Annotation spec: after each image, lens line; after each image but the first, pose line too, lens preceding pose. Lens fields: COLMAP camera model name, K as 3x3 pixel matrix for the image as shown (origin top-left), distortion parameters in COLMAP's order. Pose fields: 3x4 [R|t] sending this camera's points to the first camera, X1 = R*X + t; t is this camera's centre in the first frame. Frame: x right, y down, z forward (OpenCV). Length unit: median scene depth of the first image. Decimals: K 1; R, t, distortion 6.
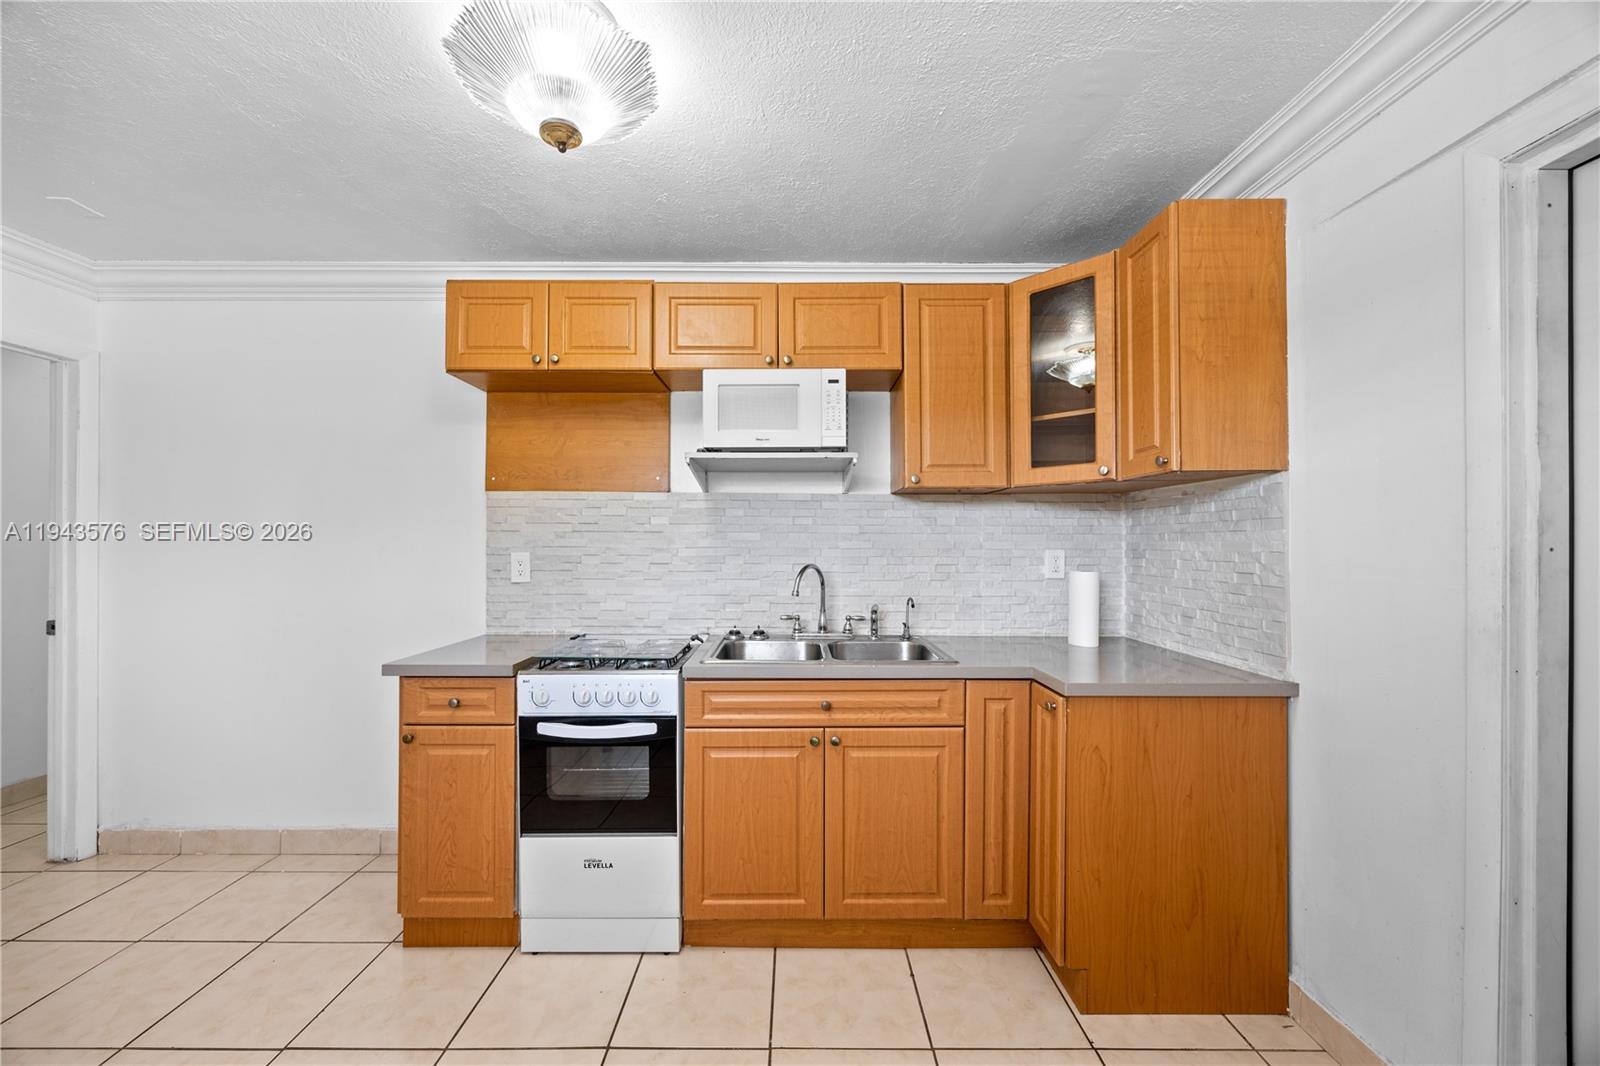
lens RADIAL K [[610.1, 0, 797.5], [0, 610.1, 547.7], [0, 0, 1]] dist [0.000527, 0.000110]
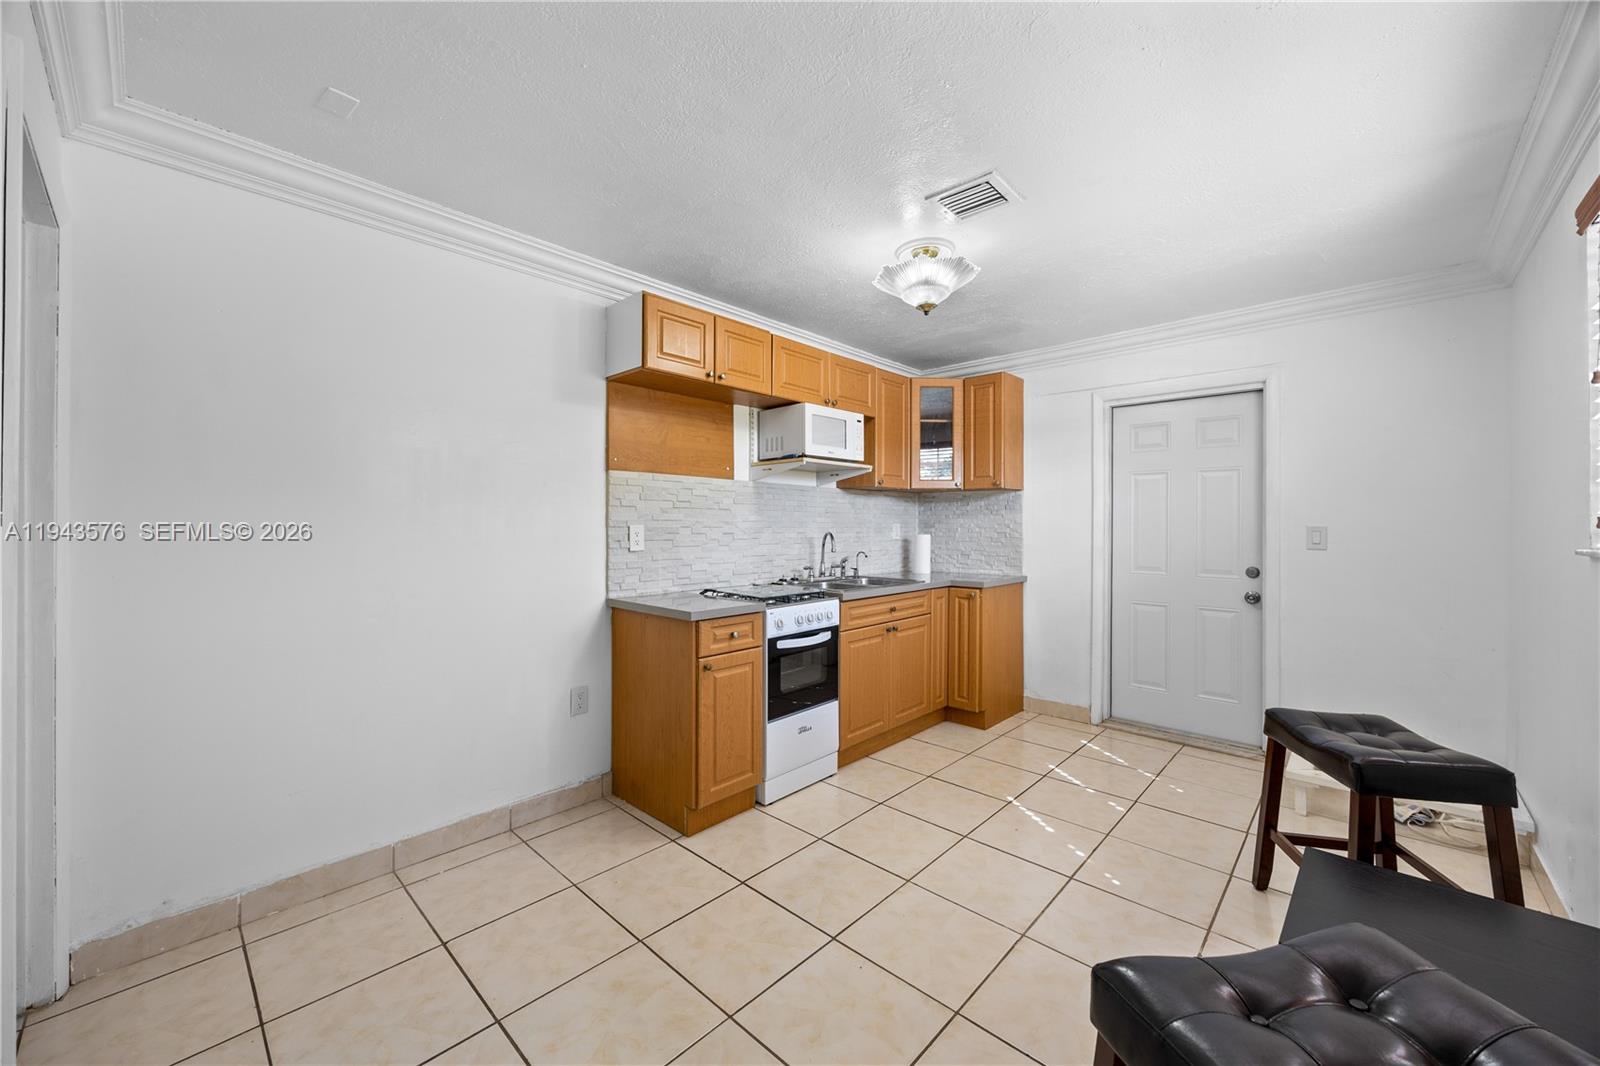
lens RADIAL K [[609.7, 0, 796.0], [0, 609.7, 536.2], [0, 0, 1]] dist [0.000050, 0.000002]
pose [[0.685861, -0.013318, 0.727610, -1.392465], [0.004538, 0.999891, 0.014024, 0.018235], [-0.727718, -0.006317, 0.685847, -0.016608]]
